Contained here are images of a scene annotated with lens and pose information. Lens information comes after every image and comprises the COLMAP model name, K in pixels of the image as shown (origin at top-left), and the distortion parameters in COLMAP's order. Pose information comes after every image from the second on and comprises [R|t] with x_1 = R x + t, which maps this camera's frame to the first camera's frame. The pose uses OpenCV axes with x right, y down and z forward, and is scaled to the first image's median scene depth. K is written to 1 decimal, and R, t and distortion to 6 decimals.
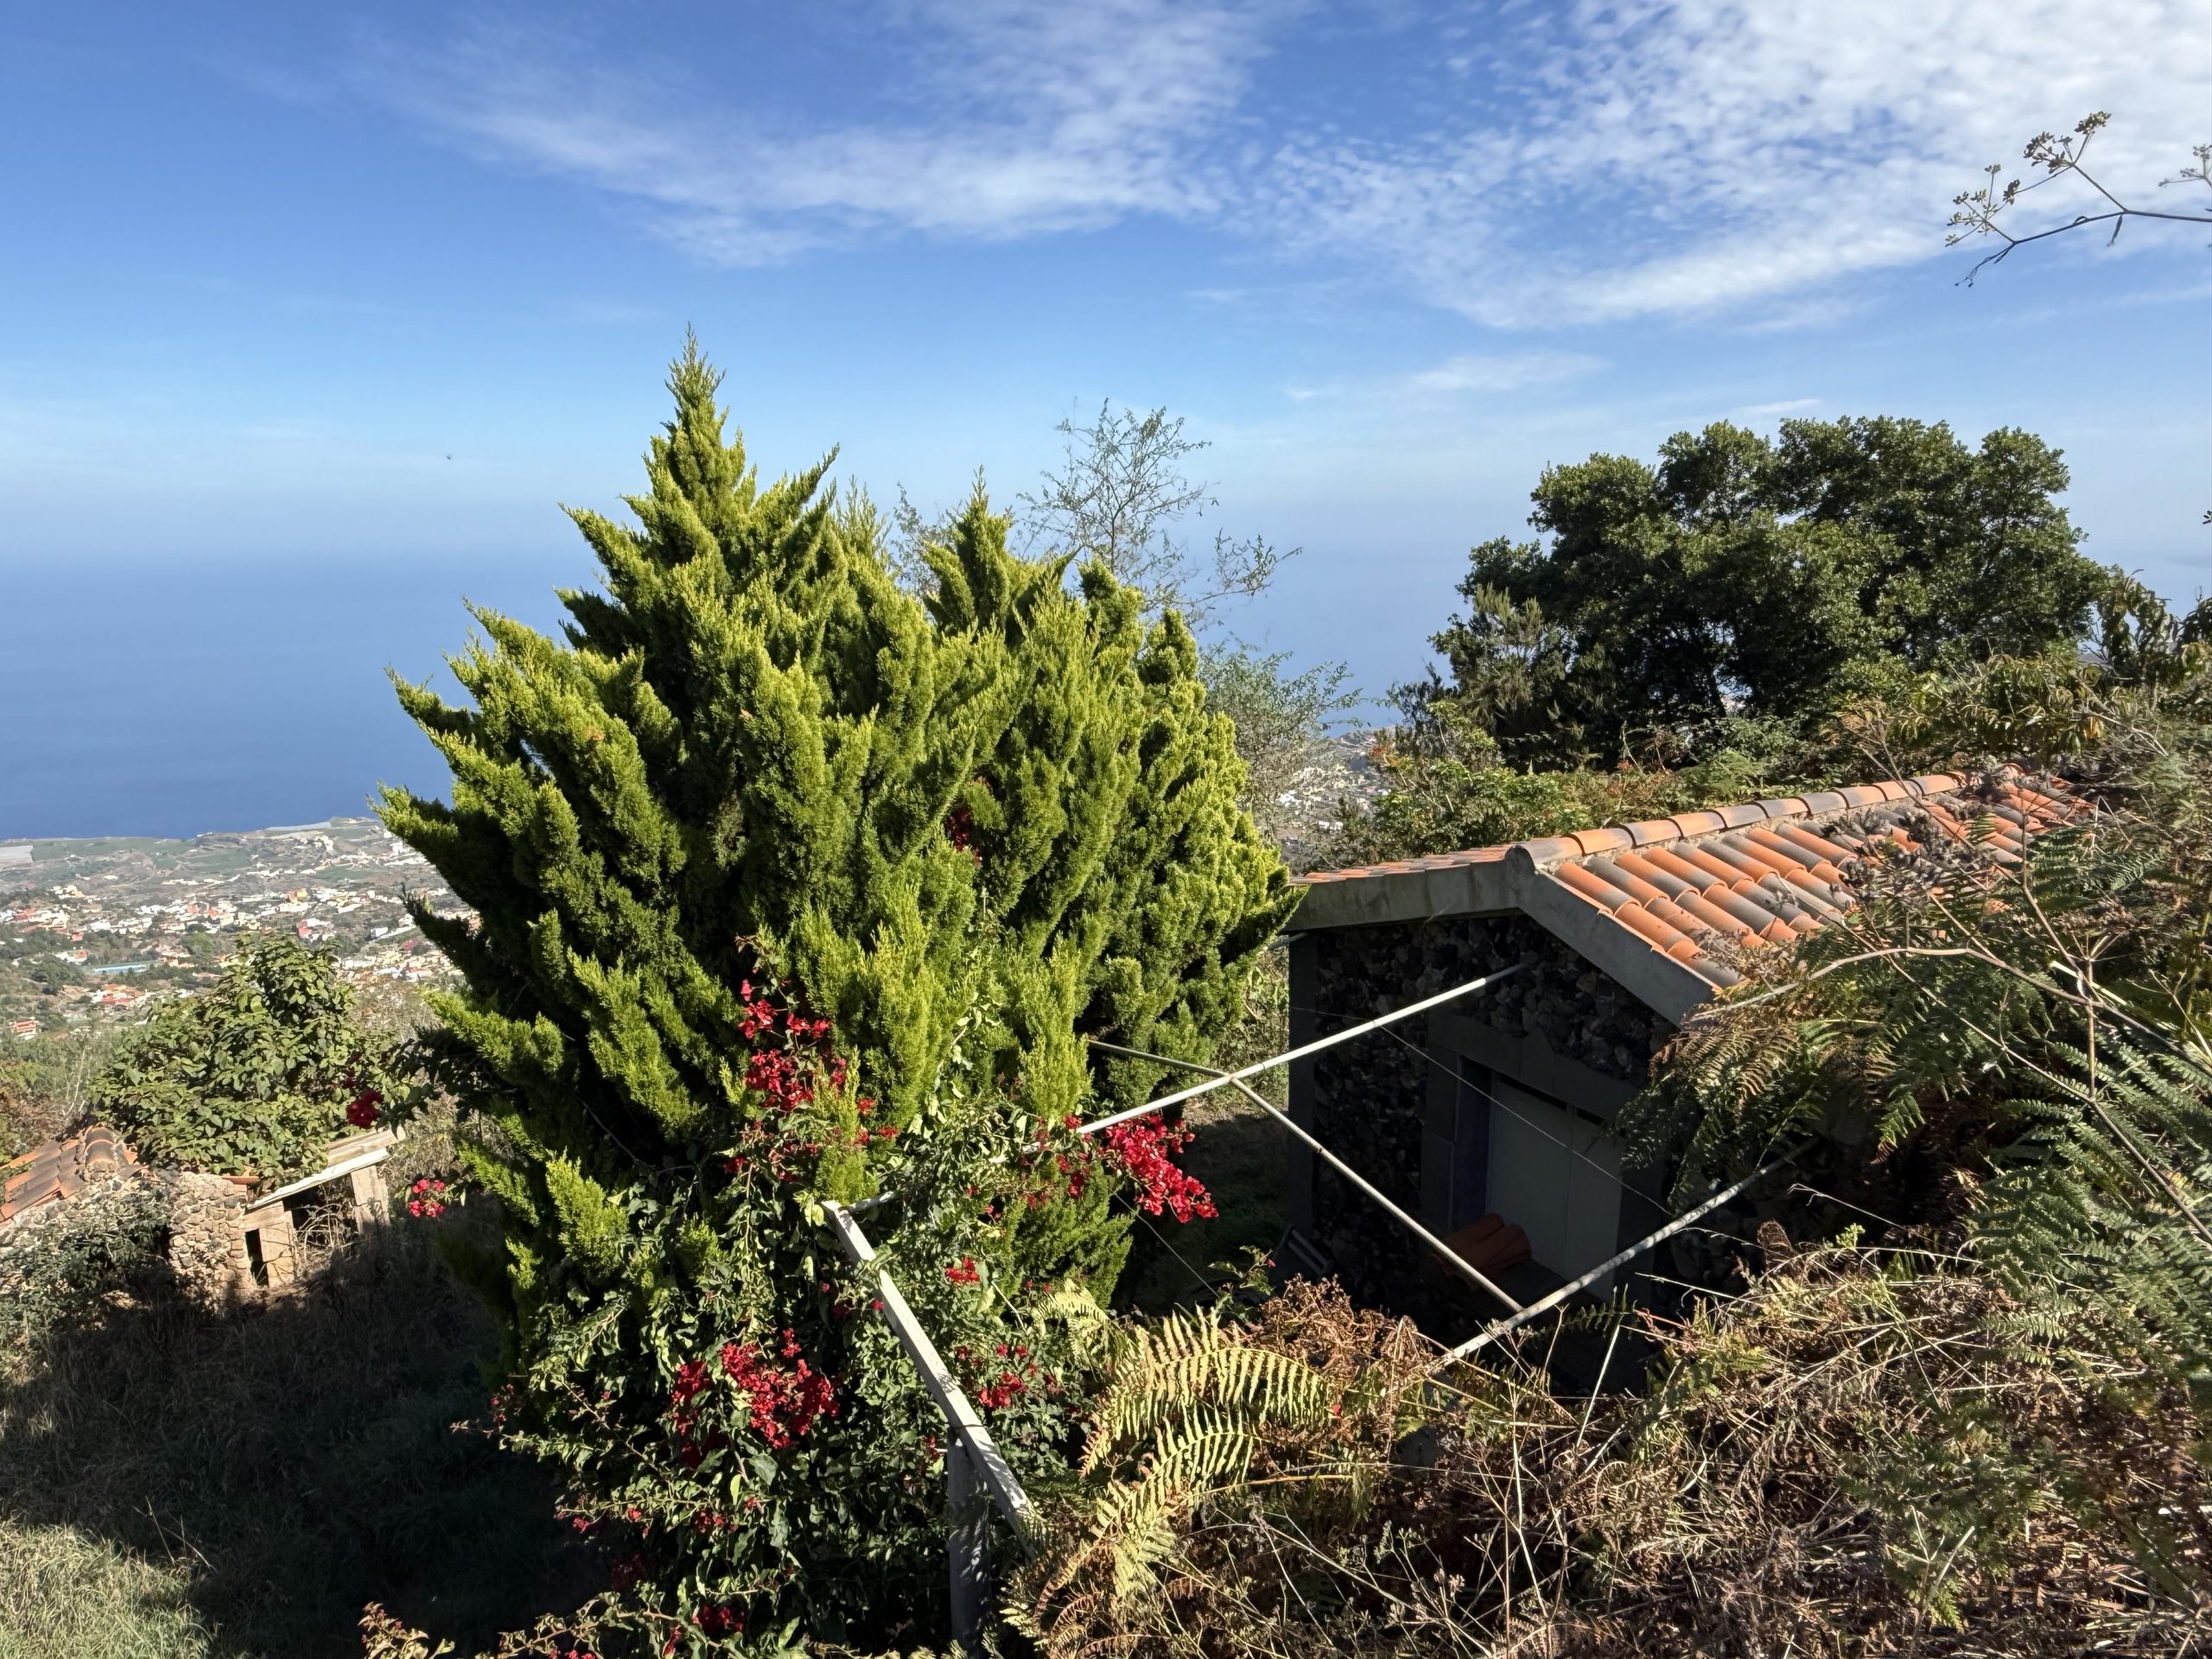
lens RADIAL K [[1521.1, 0, 1111.6], [0, 1521.1, 841.8], [0, 0, 1]] dist [0.016193, -0.000340]
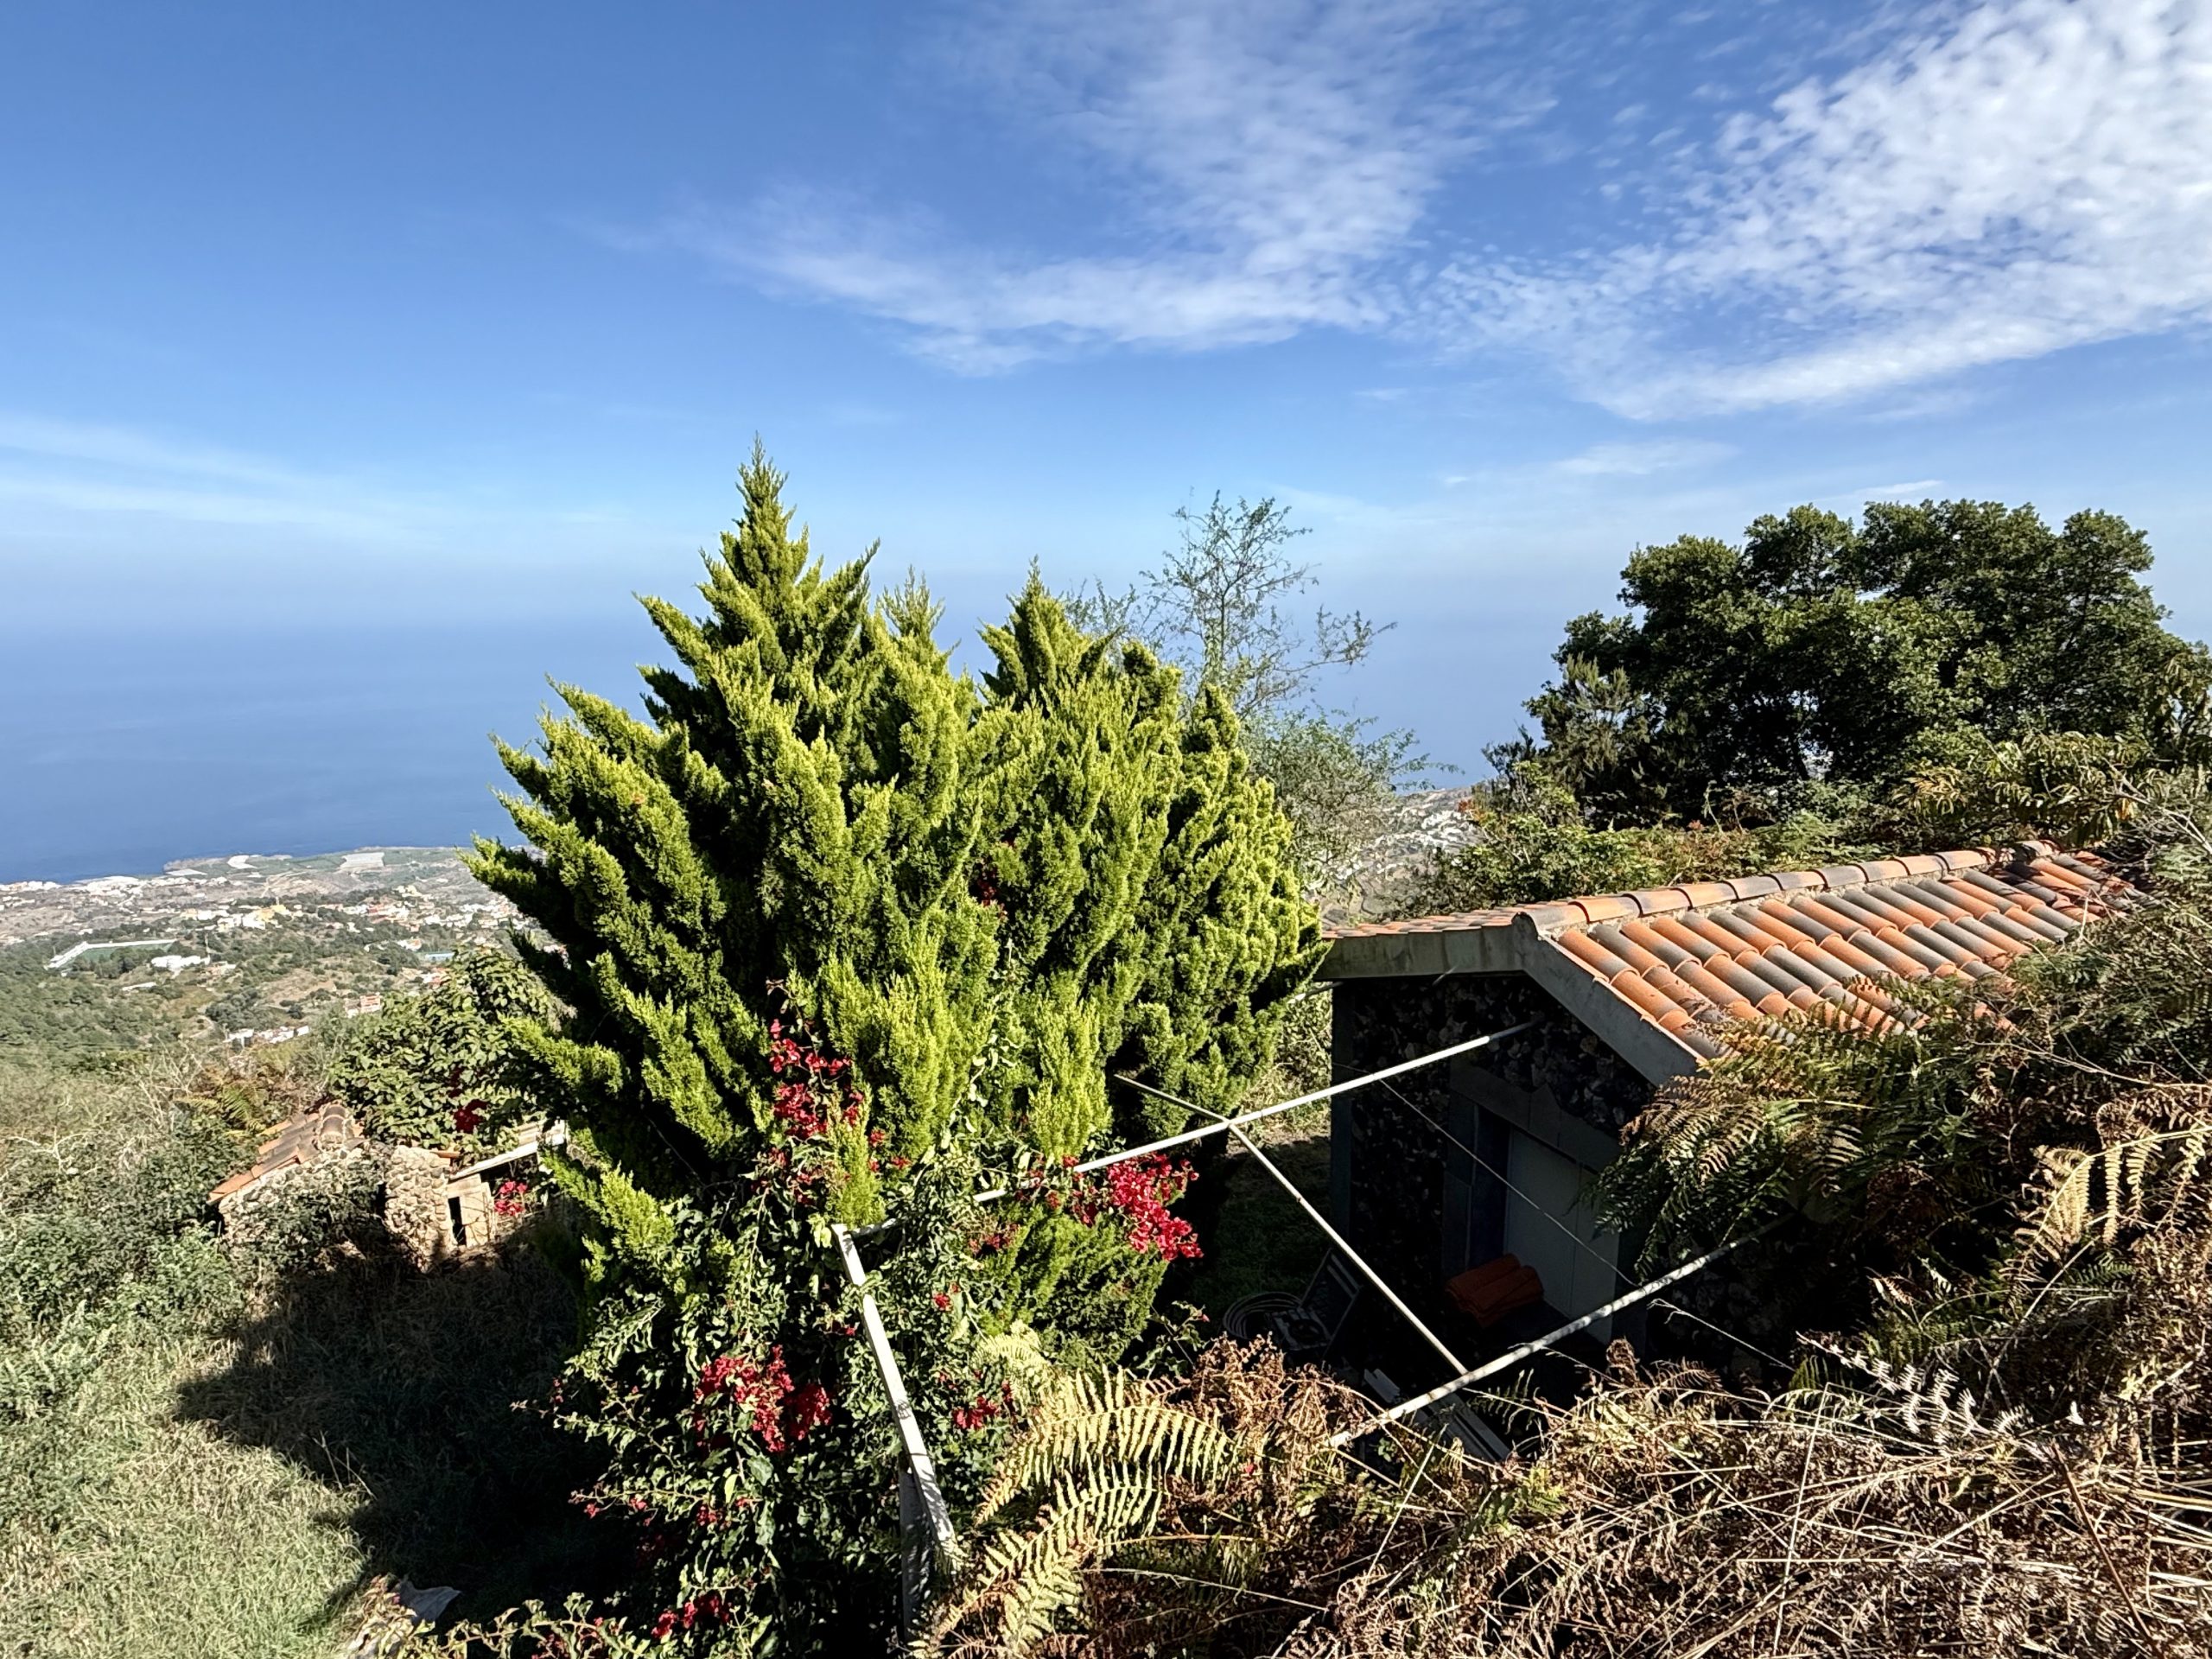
lens RADIAL K [[1329.1, 0, 1126.7], [0, 1329.1, 830.8], [0, 0, 1]] dist [0.004963, 0.004370]
pose [[0.993126, 0.022969, -0.114773, 0.089137], [-0.026267, 0.999282, -0.027307, -0.019451], [0.114064, 0.030134, 0.993016, 0.044028]]
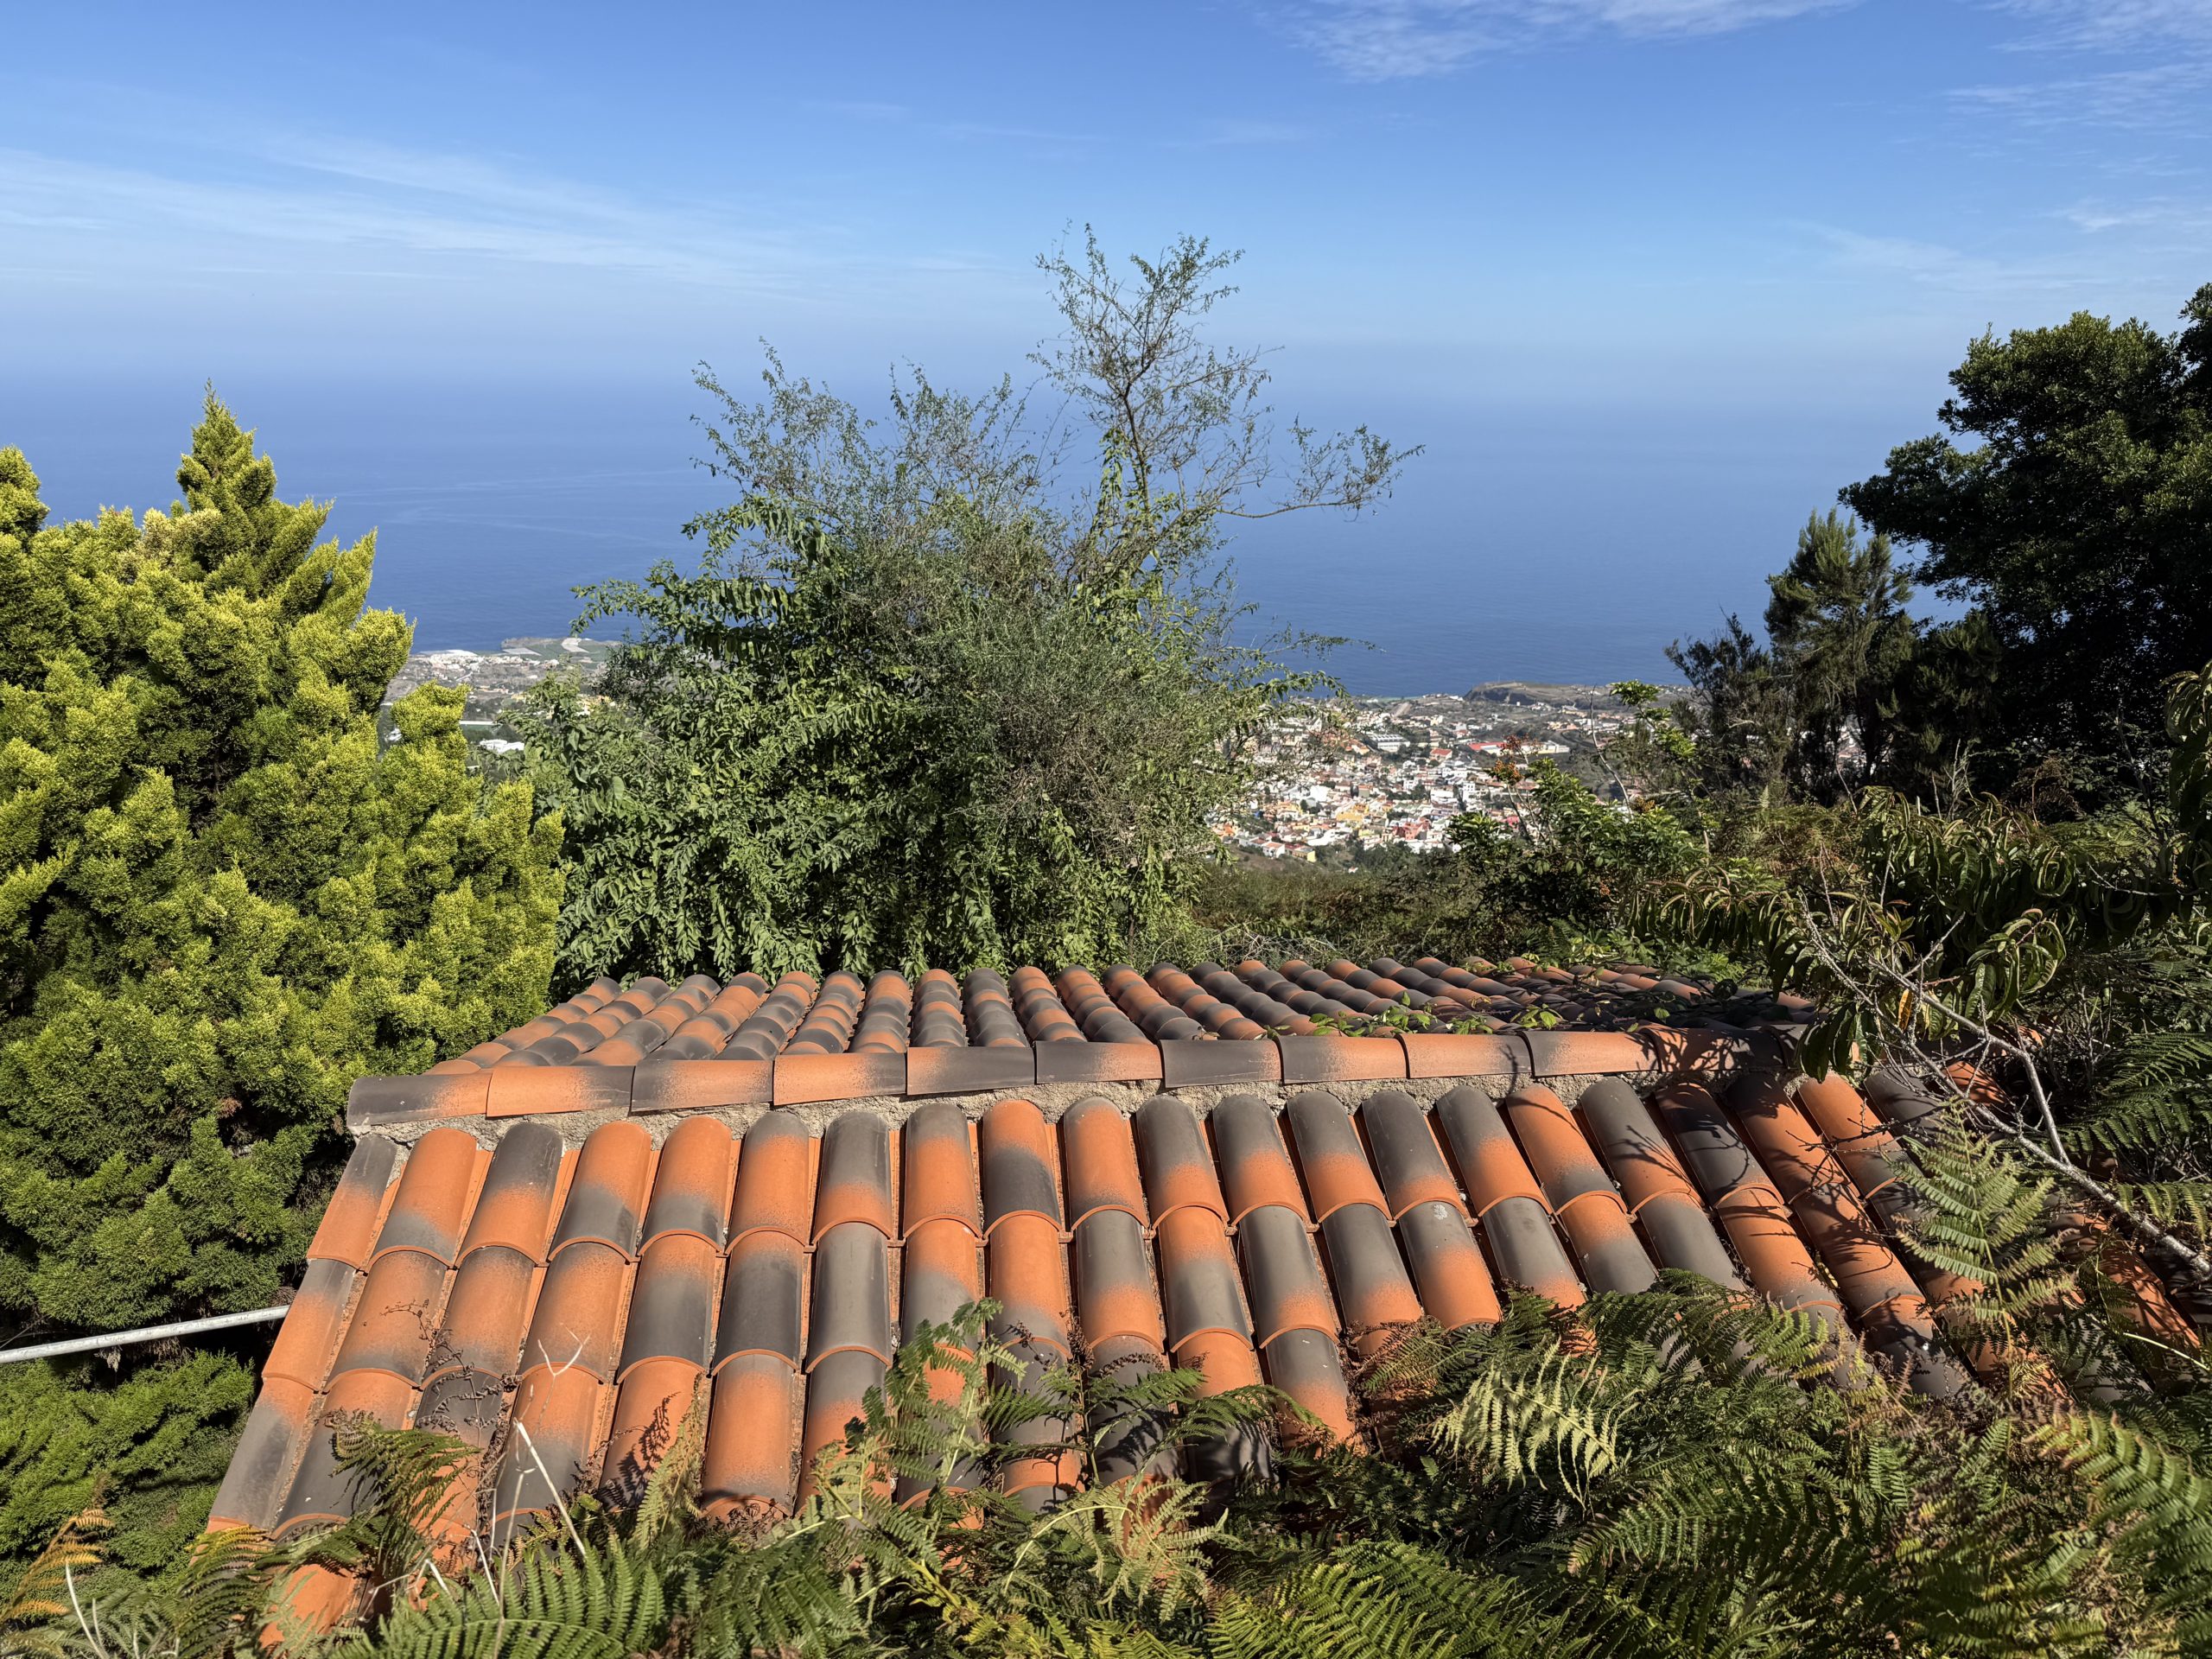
lens RADIAL K [[1618.6, 0, 1123.2], [0, 1618.6, 881.3], [0, 0, 1]] dist [0.070411, -0.056338]
pose [[0.926737, 0.144217, -0.346928, 0.533644], [-0.110392, 0.987157, 0.115474, -0.124845], [0.359126, -0.068717, 0.930756, 0.441703]]
